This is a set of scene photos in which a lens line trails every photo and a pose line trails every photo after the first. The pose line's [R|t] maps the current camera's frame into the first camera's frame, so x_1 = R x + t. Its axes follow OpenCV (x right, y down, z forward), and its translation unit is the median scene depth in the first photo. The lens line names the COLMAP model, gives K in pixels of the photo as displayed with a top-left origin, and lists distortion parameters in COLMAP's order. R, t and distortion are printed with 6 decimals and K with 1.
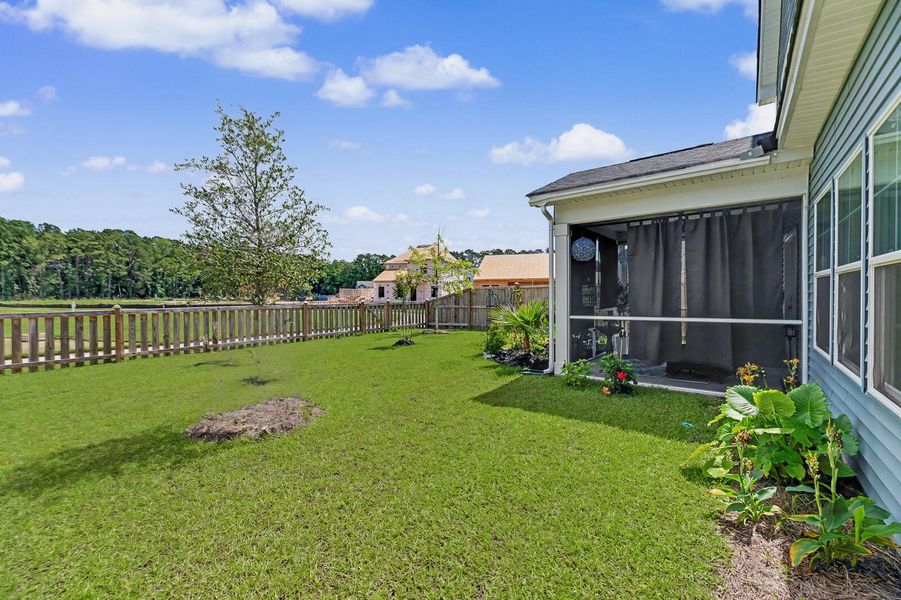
lens RADIAL K [[360.3, 0, 457.7], [0, 360.3, 297.6], [0, 0, 1]] dist [0.001478, 0.000307]
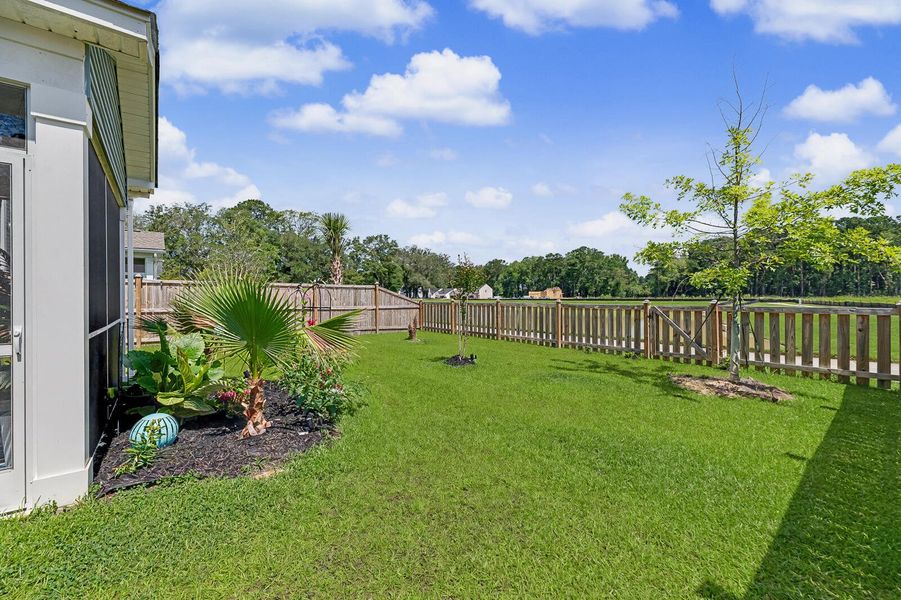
lens RADIAL K [[360.3, 0, 451.8], [0, 360.3, 293.2], [0, 0, 1]] dist [0.001478, 0.000307]
pose [[-0.220502, 0.005458, -0.975371, 0.939579], [-0.008328, 0.999937, 0.007478, 0.002130], [0.975351, 0.009772, -0.220443, 2.310870]]
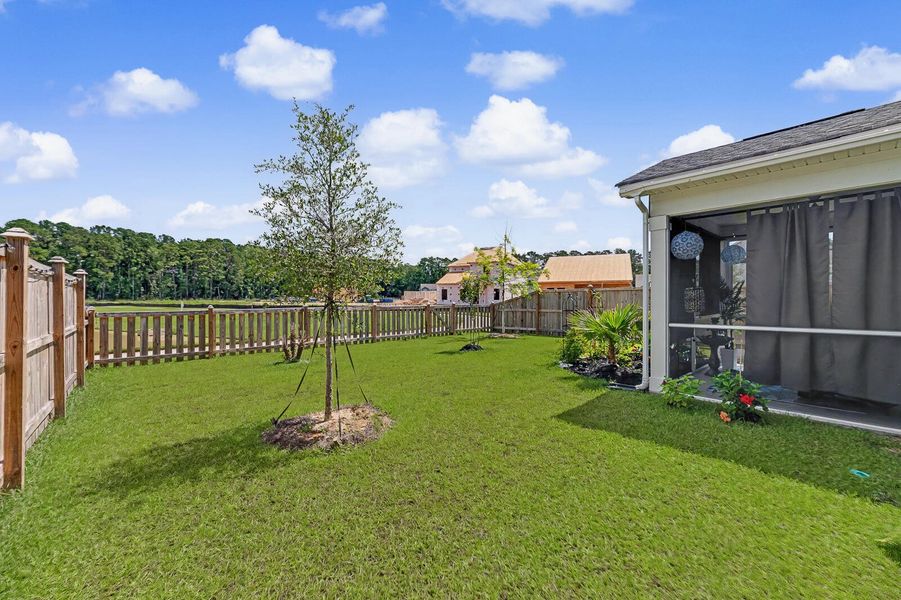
lens RADIAL K [[360.3, 0, 458.8], [0, 360.3, 297.0], [0, 0, 1]] dist [0.001478, 0.000307]
pose [[0.986330, 0.005423, -0.164696, -0.048276], [-0.006943, 0.999938, -0.008658, -0.001356], [0.164639, 0.009684, 0.986306, 0.088847]]
